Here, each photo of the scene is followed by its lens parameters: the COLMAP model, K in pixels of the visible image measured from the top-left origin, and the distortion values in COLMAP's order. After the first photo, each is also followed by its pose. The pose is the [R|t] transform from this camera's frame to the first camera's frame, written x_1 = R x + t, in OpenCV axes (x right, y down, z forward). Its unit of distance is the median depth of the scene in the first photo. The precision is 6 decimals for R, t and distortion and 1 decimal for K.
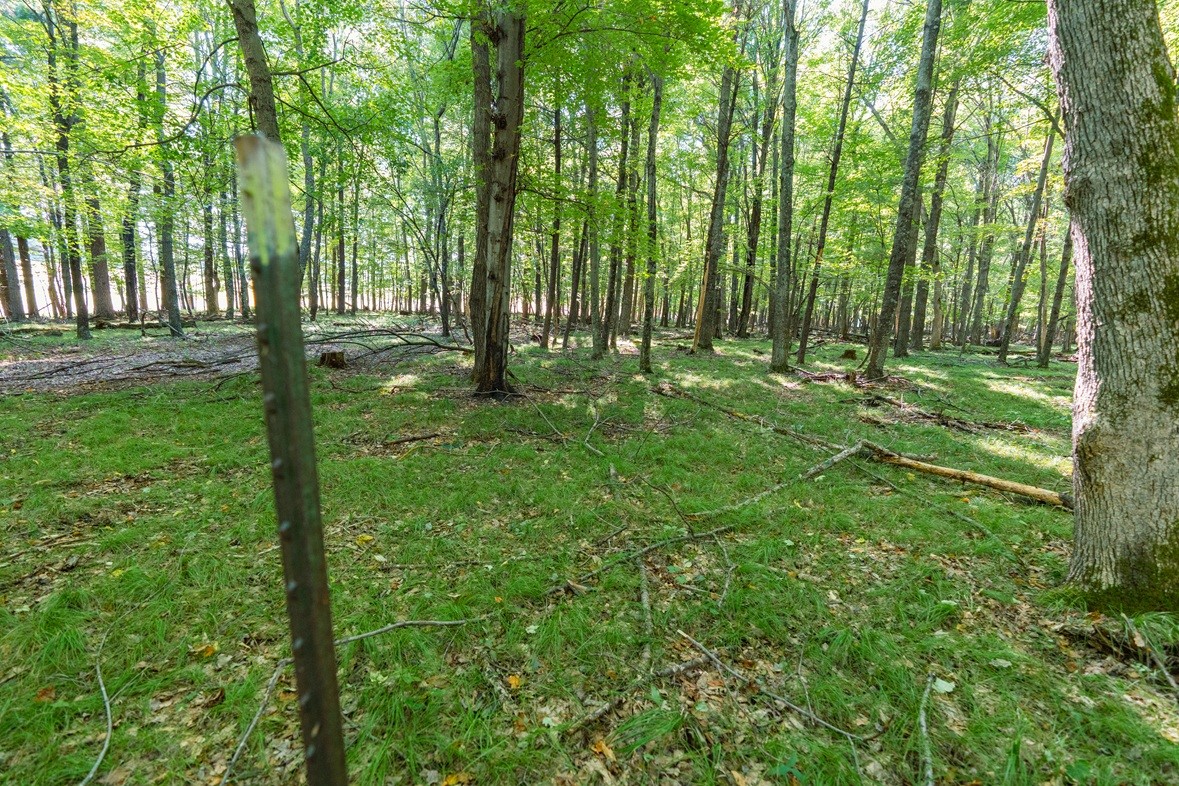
lens RADIAL K [[527.6, 0, 591.7], [0, 527.6, 391.9], [0, 0, 1]] dist [-0.005699, 0.001898]
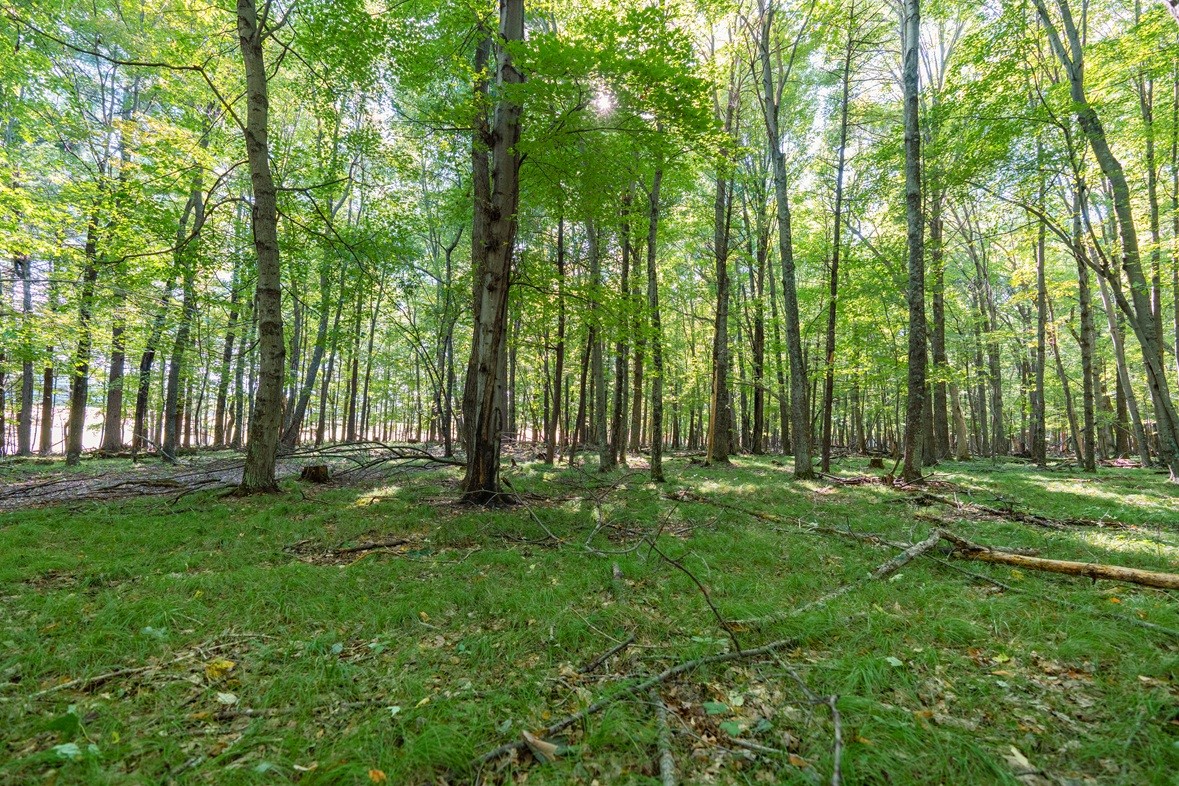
lens RADIAL K [[527.6, 0, 589.5], [0, 527.6, 392.9], [0, 0, 1]] dist [-0.005699, 0.001898]
pose [[0.999272, -0.031181, -0.021992, 0.011672], [0.024992, 0.970391, -0.240244, 0.037976], [0.028832, 0.239519, 0.970463, 0.098891]]
